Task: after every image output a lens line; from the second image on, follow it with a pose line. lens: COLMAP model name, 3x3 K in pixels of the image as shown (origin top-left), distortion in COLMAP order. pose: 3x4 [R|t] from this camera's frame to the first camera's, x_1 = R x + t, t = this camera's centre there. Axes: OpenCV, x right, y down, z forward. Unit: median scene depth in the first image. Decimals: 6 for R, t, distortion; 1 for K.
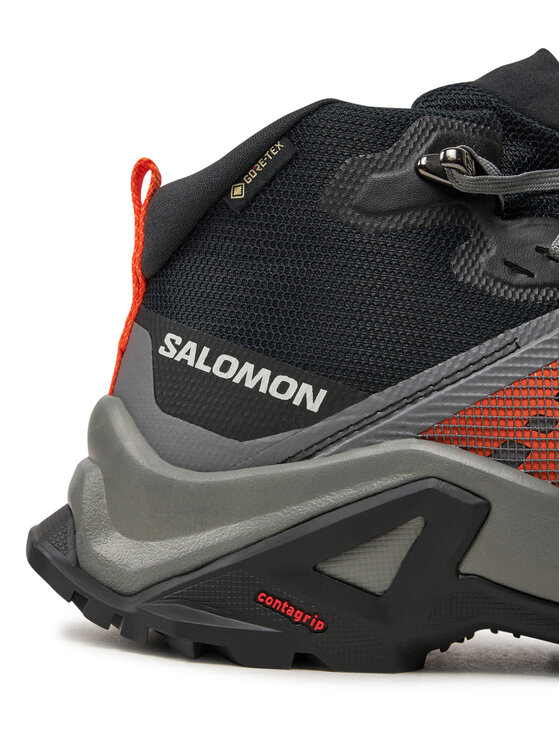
lens RADIAL K [[1887.3, 0, 276.4], [0, 1887.3, 370.7], [0, 0, 1]] dist [-0.125764, 0.000000]
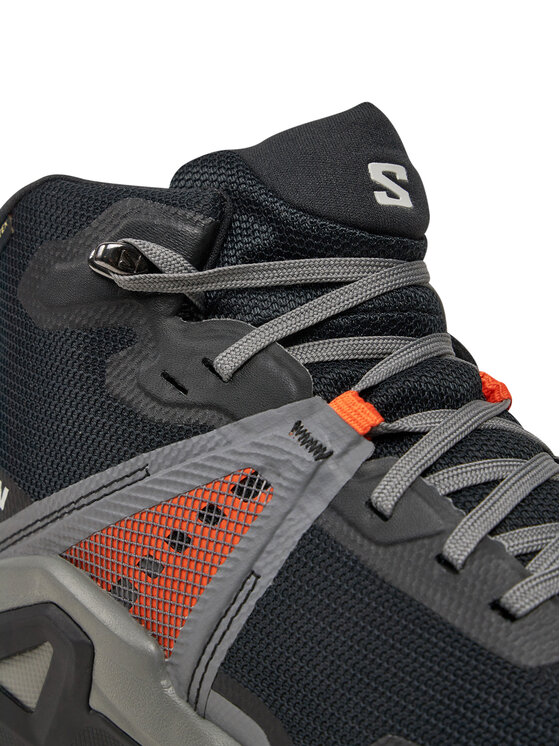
lens RADIAL K [[1887.3, 0, 282.1], [0, 1887.3, 372.8], [0, 0, 1]] dist [-0.125764, 0.000000]
pose [[0.767791, 0.107387, -0.631637, 0.731664], [-0.038871, 0.991845, 0.121377, -0.169970], [0.639520, -0.068640, 0.765704, 0.370613]]
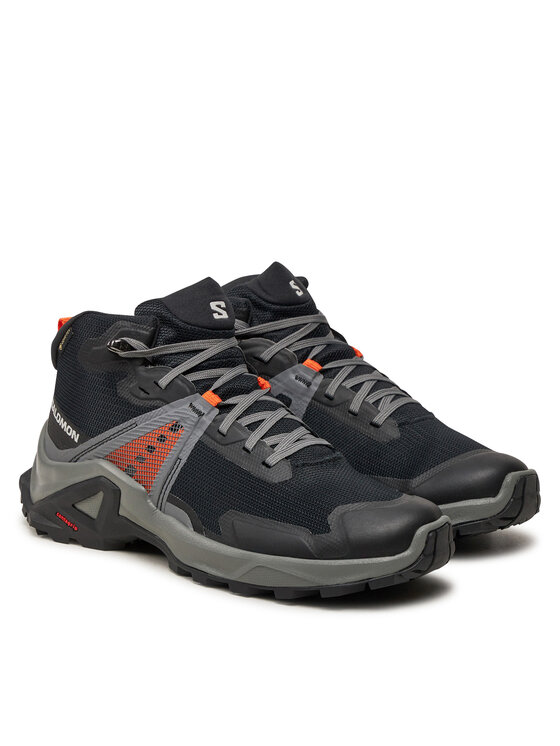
lens RADIAL K [[2161.0, 0, 279.3], [0, 2161.0, 373.7], [0, 0, 1]] dist [-0.122125, 0.000000]
pose [[0.813242, 0.086037, -0.575530, 1.853403], [0.018349, 0.984727, 0.173136, -0.550390], [0.581636, -0.151362, 0.799243, -1.076954]]
